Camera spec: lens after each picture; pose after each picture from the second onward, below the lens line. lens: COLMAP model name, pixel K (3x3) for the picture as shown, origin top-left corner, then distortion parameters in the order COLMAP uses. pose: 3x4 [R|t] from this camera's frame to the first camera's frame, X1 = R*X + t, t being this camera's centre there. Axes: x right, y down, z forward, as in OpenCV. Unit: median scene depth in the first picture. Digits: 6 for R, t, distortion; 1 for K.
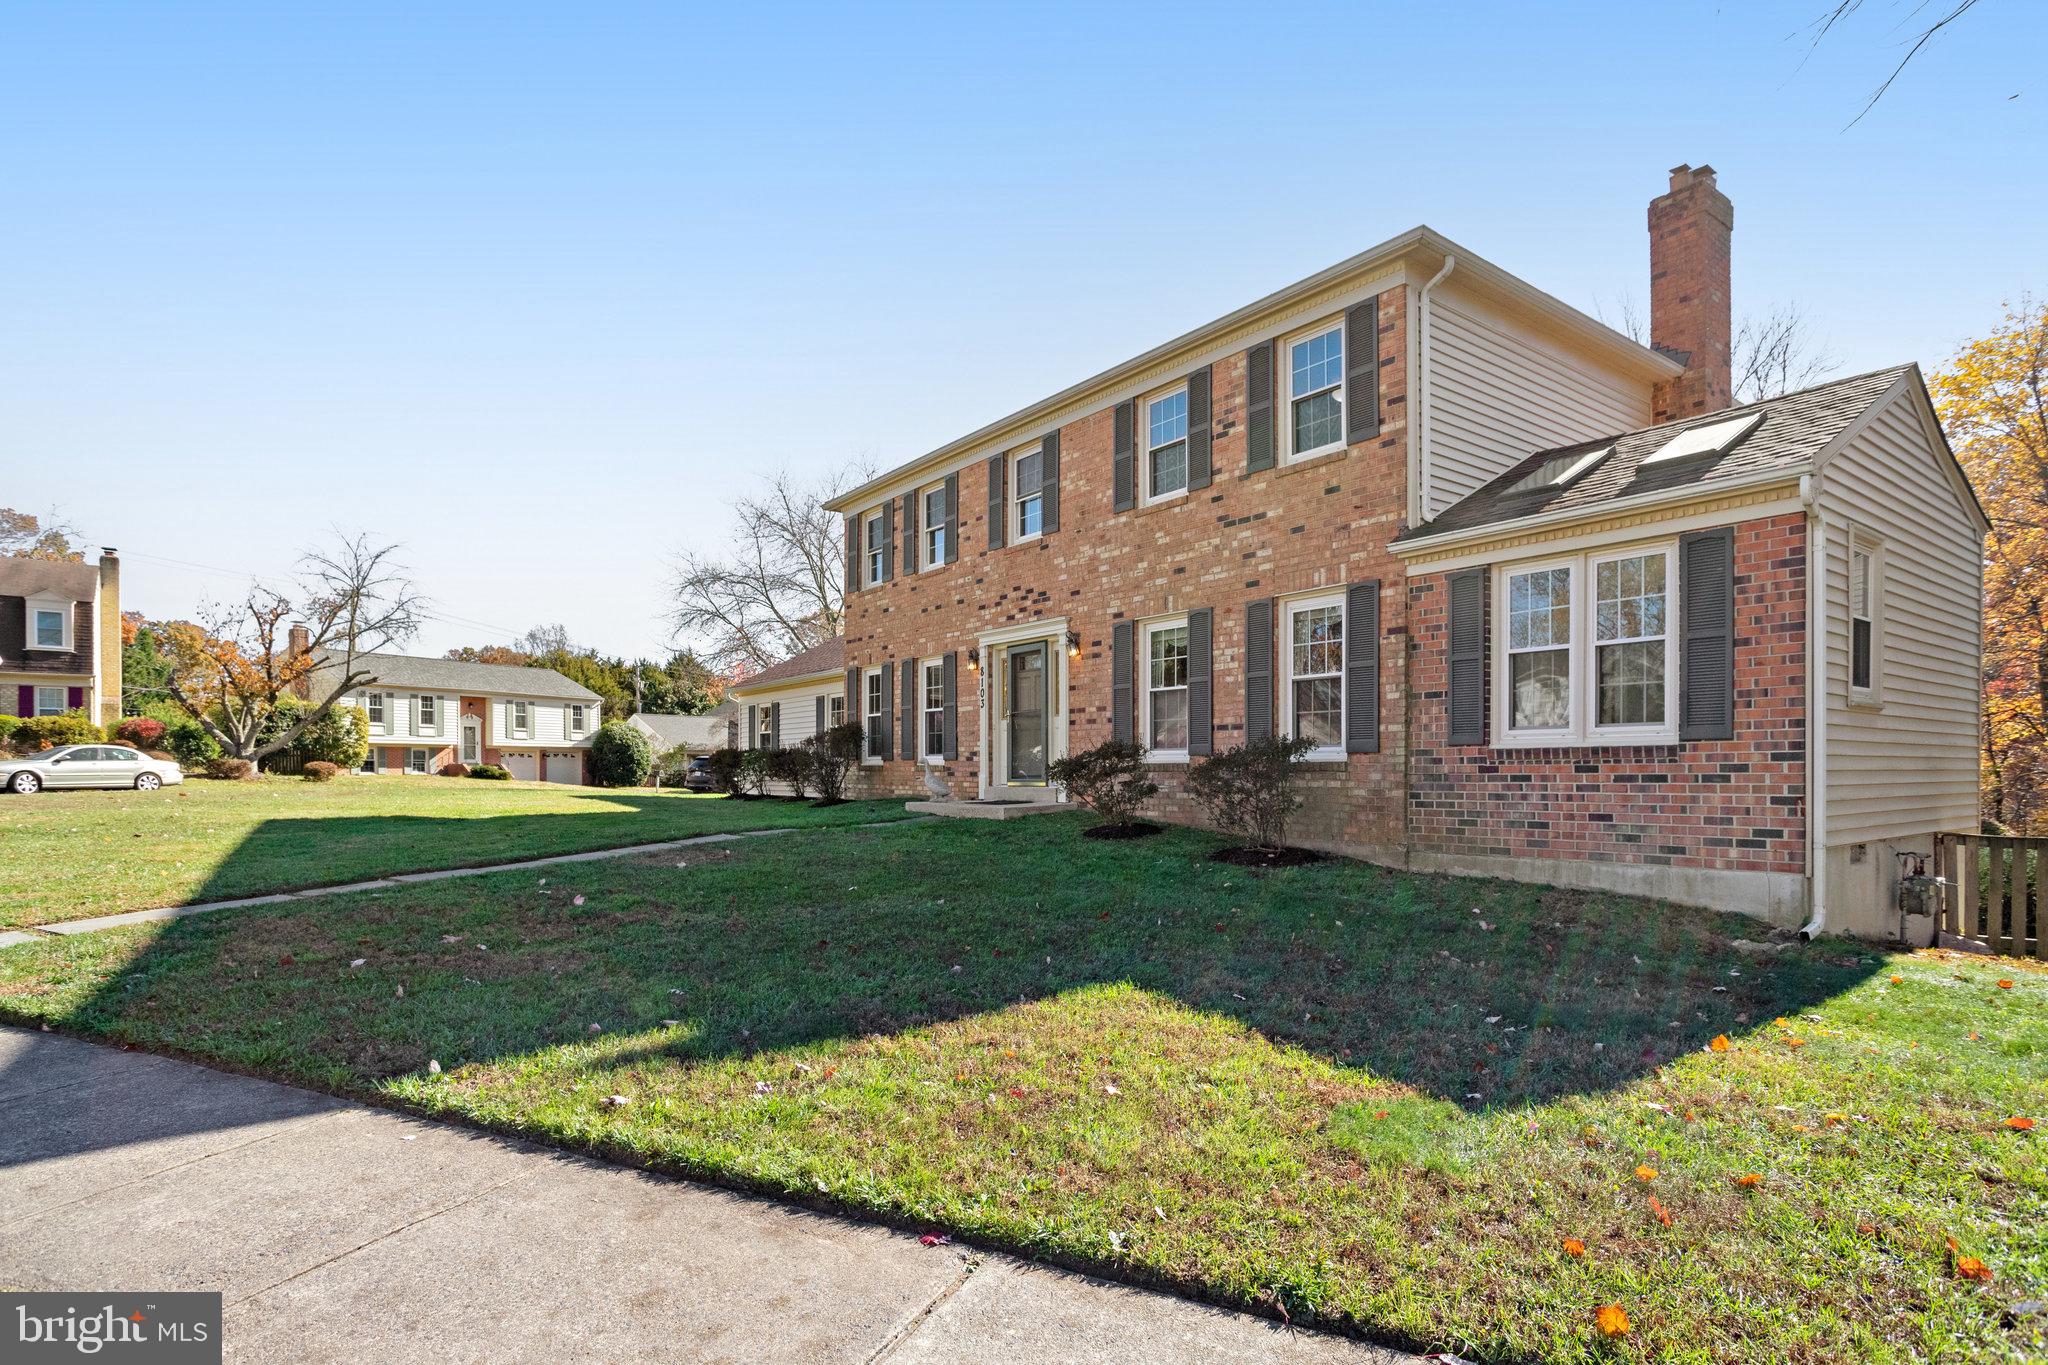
lens RADIAL K [[1022.1, 0, 1023.0], [0, 1022.1, 777.2], [0, 0, 1]] dist [-0.033493, 0.019990]
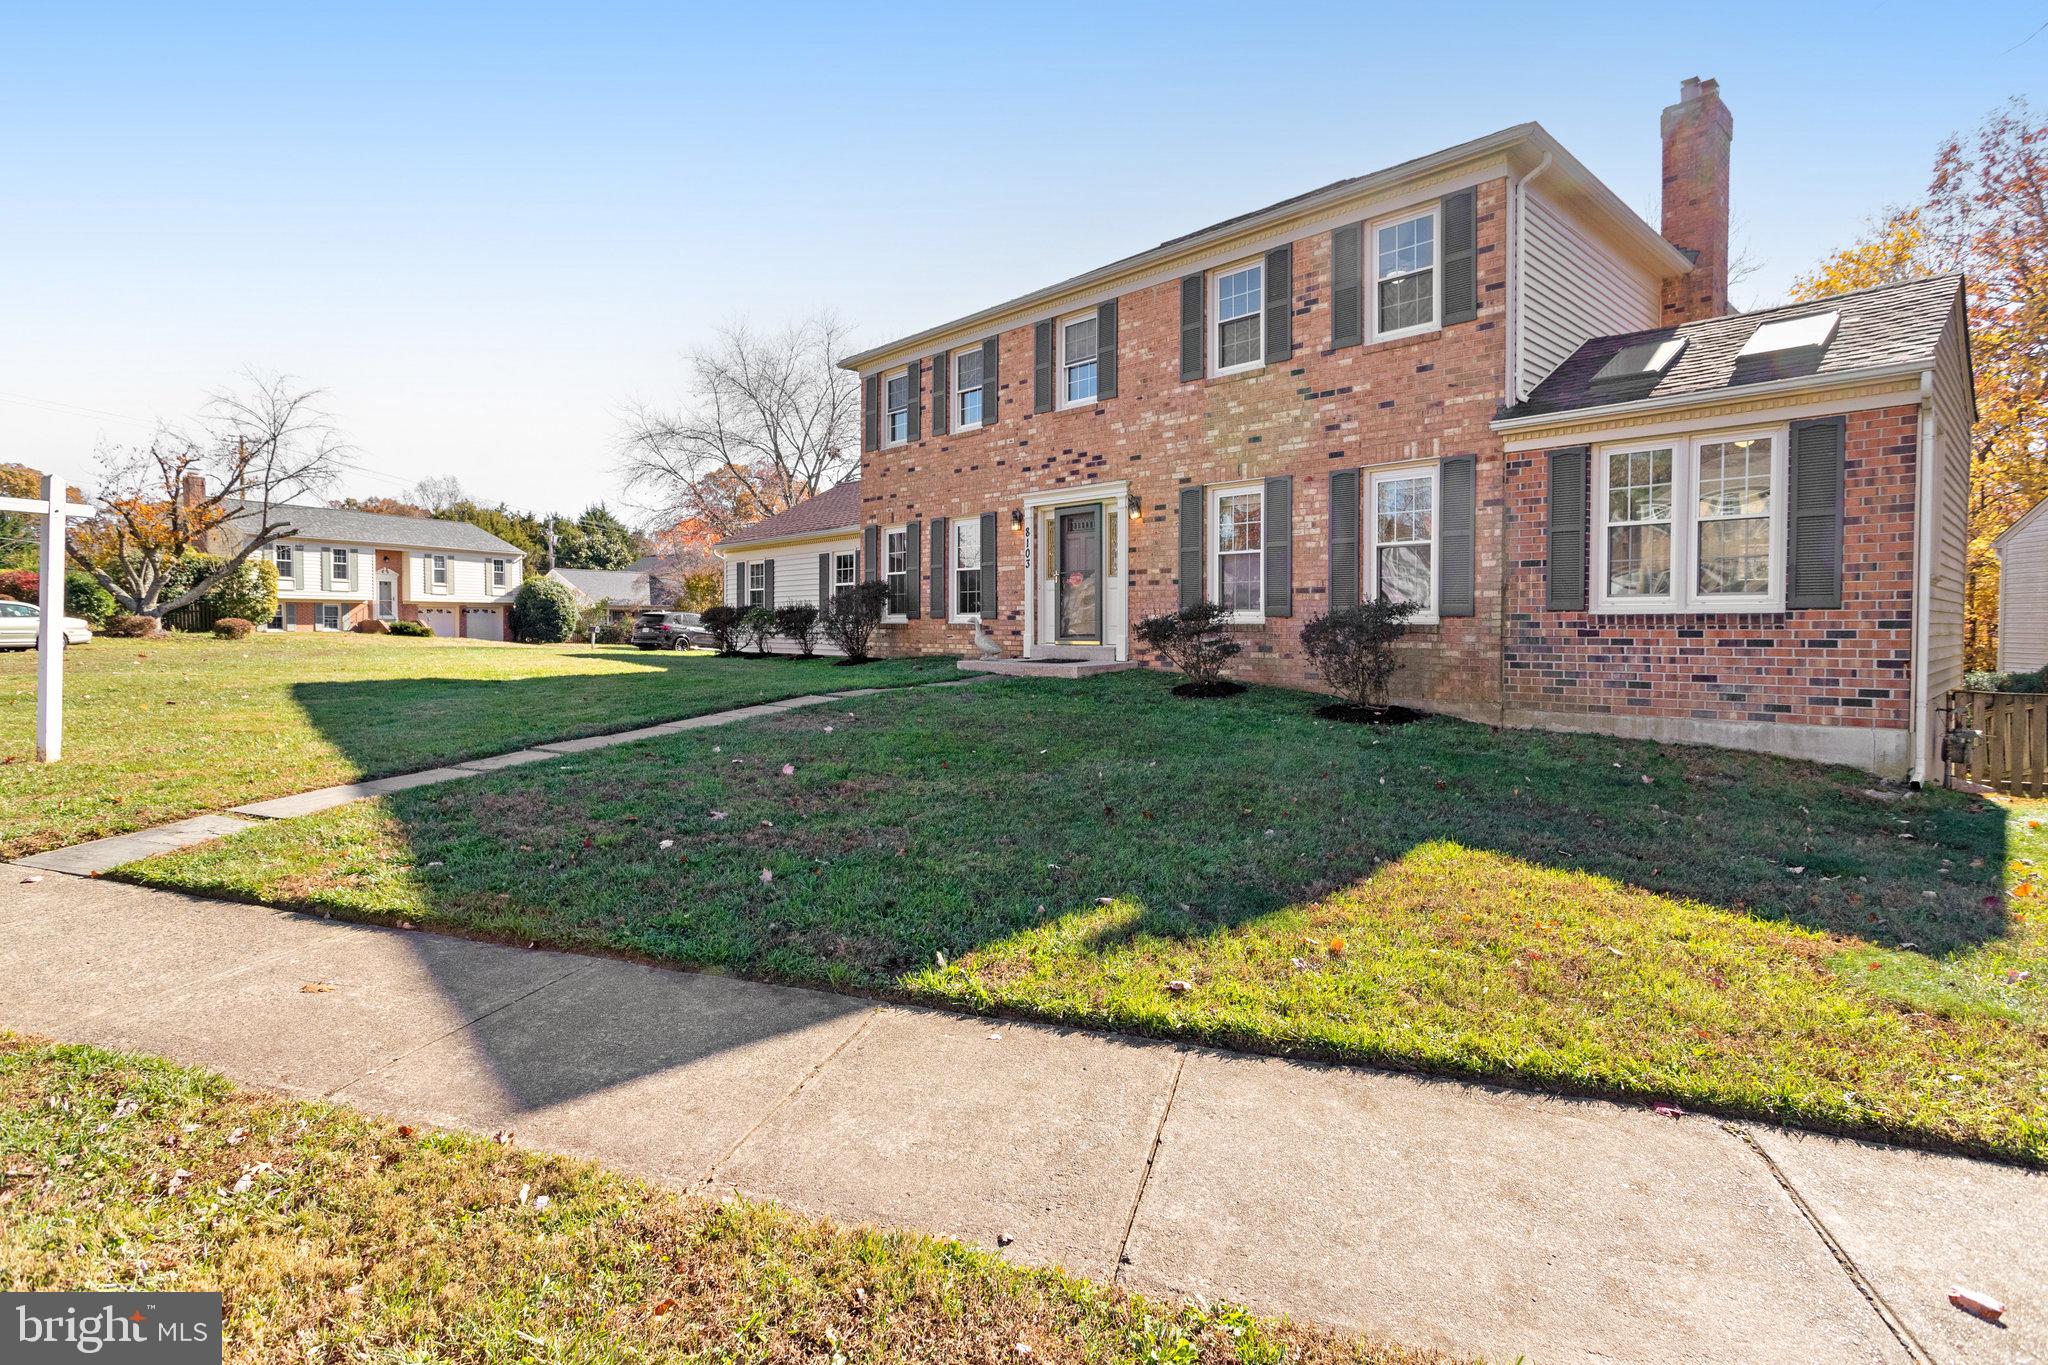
lens RADIAL K [[989.6, 0, 1022.6], [0, 989.6, 643.6], [0, 0, 1]] dist [-0.048232, 0.033003]
pose [[0.994264, -0.000030, 0.106958, -0.198554], [-0.001458, 0.999903, 0.013837, -0.008100], [-0.106948, -0.013914, 0.994167, 0.023242]]
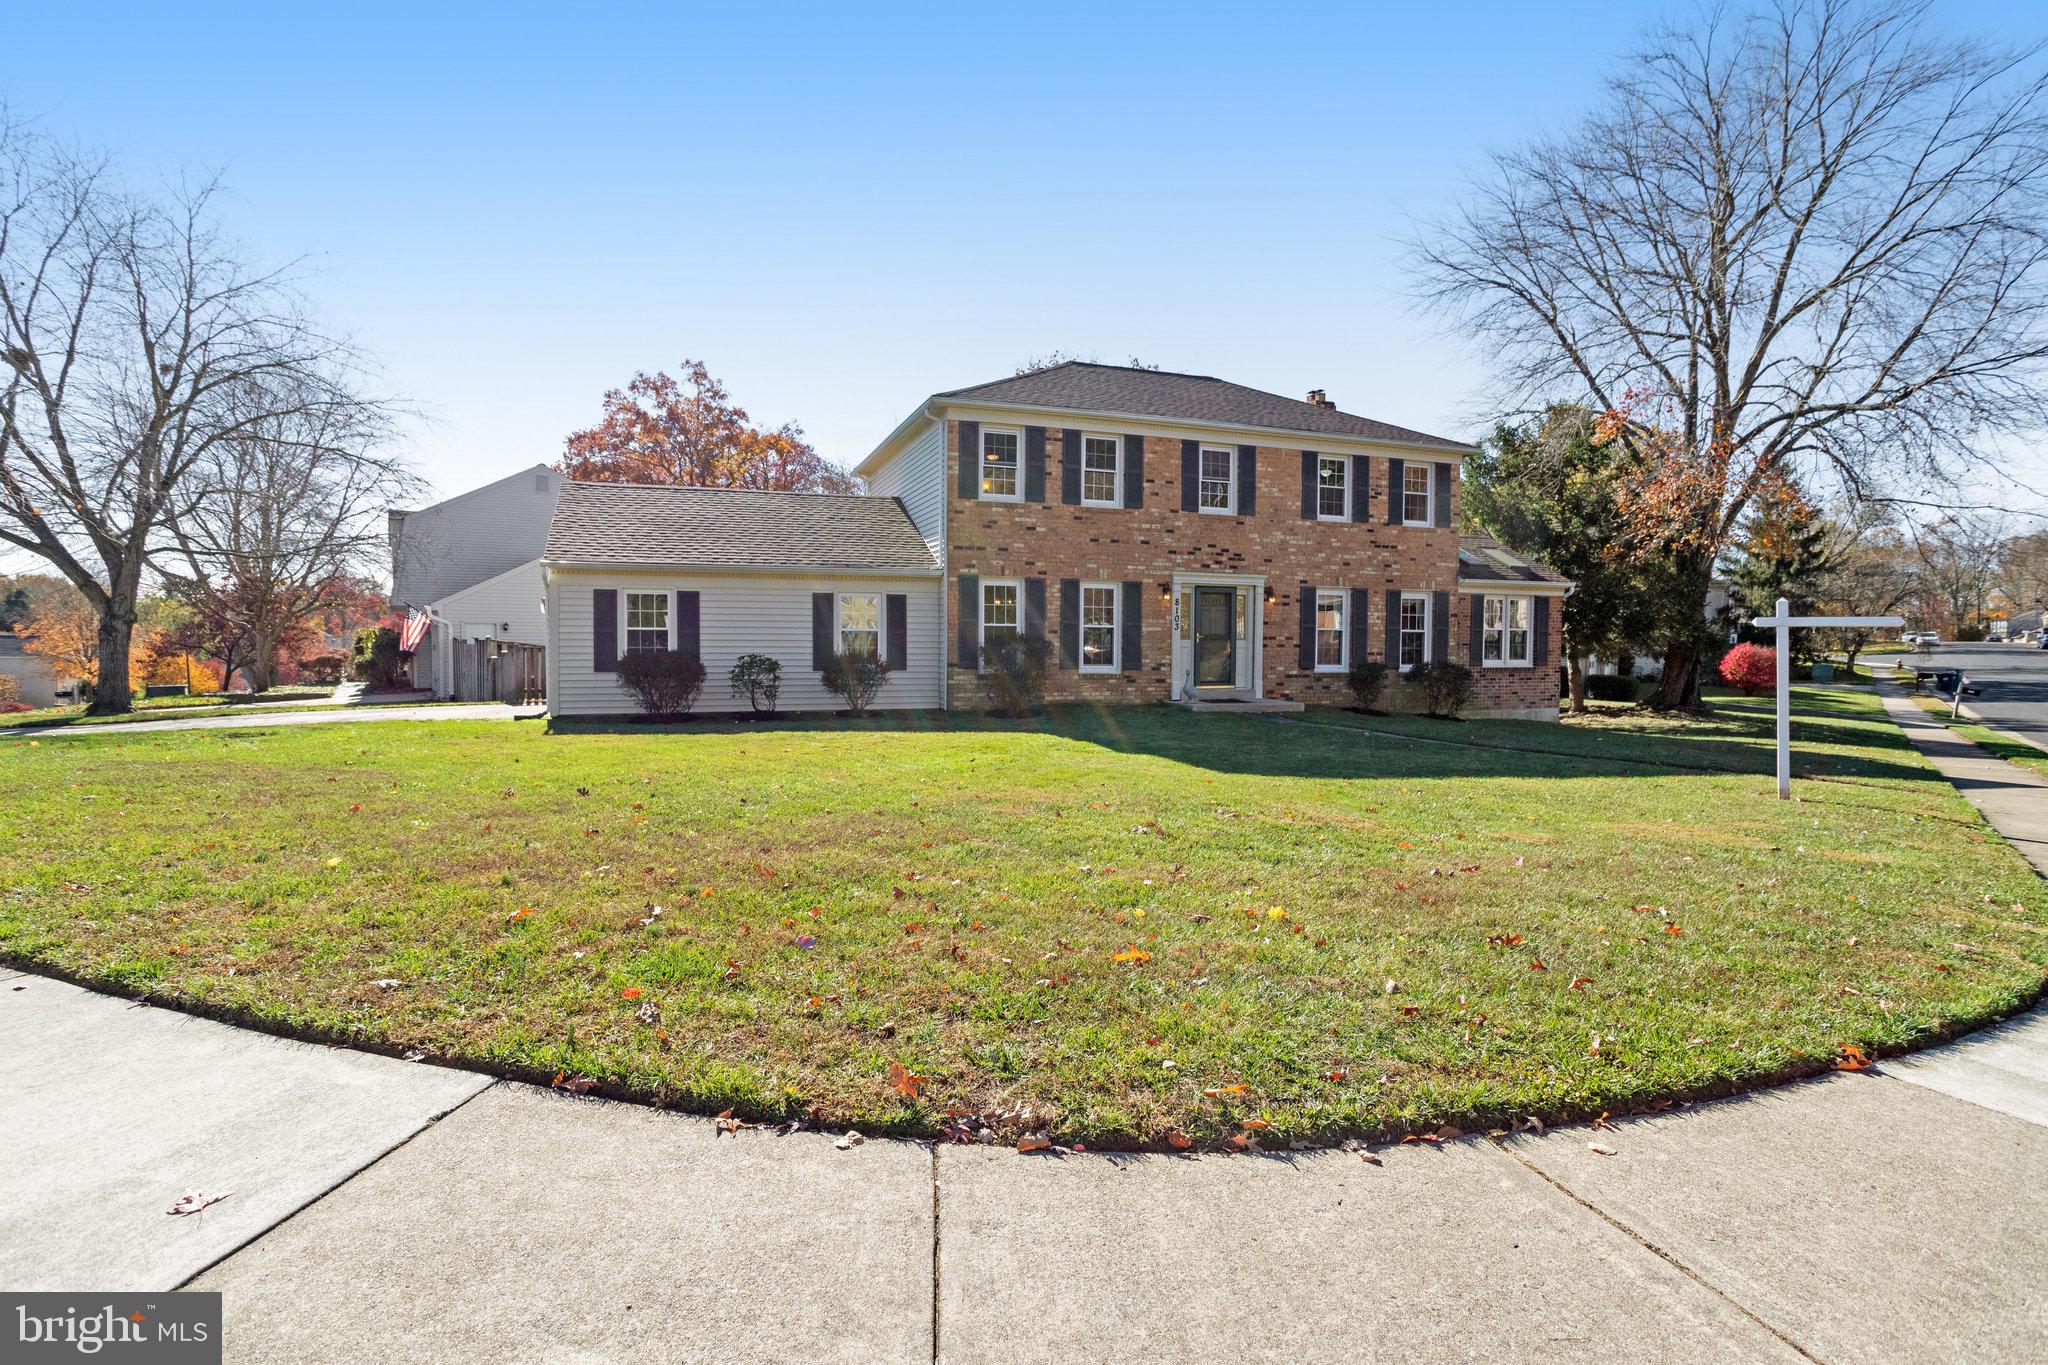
lens RADIAL K [[1002.6, 0, 1024.0], [0, 1002.6, 682.5], [0, 0, 1]] dist [-0.026727, 0.000727]
pose [[0.292245, -0.030503, 0.955857, -1.748074], [0.000831, 0.999499, 0.031641, -0.054995], [-0.956343, -0.008453, 0.292124, 1.073191]]
